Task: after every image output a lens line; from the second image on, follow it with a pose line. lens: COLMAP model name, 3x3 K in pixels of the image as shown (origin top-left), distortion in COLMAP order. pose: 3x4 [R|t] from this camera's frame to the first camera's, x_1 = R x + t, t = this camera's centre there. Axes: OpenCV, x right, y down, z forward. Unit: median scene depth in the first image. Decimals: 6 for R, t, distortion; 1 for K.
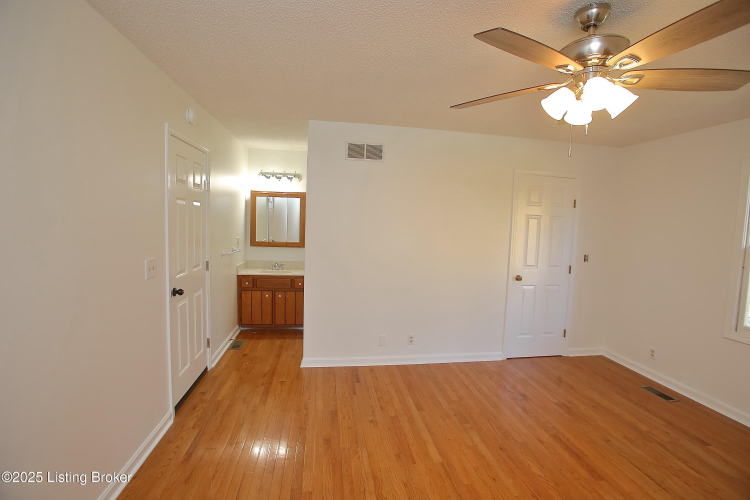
lens RADIAL K [[343.8, 0, 376.3], [0, 343.8, 246.6], [0, 0, 1]] dist [-0.069820, 0.025530]
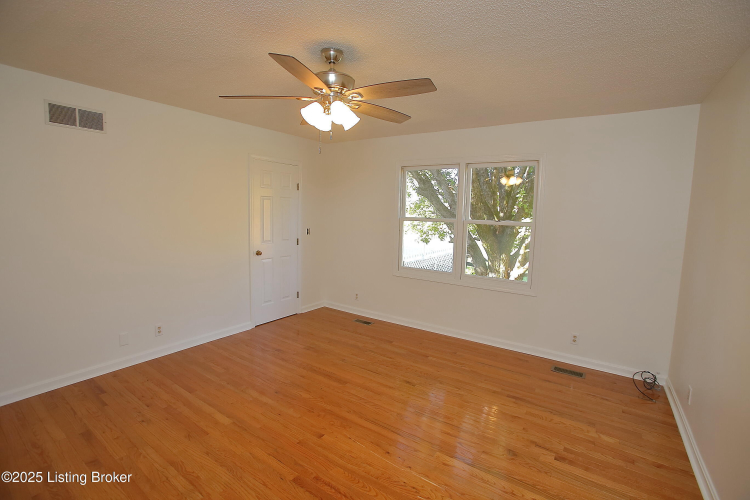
lens RADIAL K [[343.8, 0, 376.3], [0, 343.8, 246.6], [0, 0, 1]] dist [-0.069820, 0.025530]
pose [[0.685333, -0.094540, 0.722067, -0.176109], [0.054285, 0.995411, 0.078806, 0.005939], [-0.726204, -0.014811, 0.687320, -0.073714]]
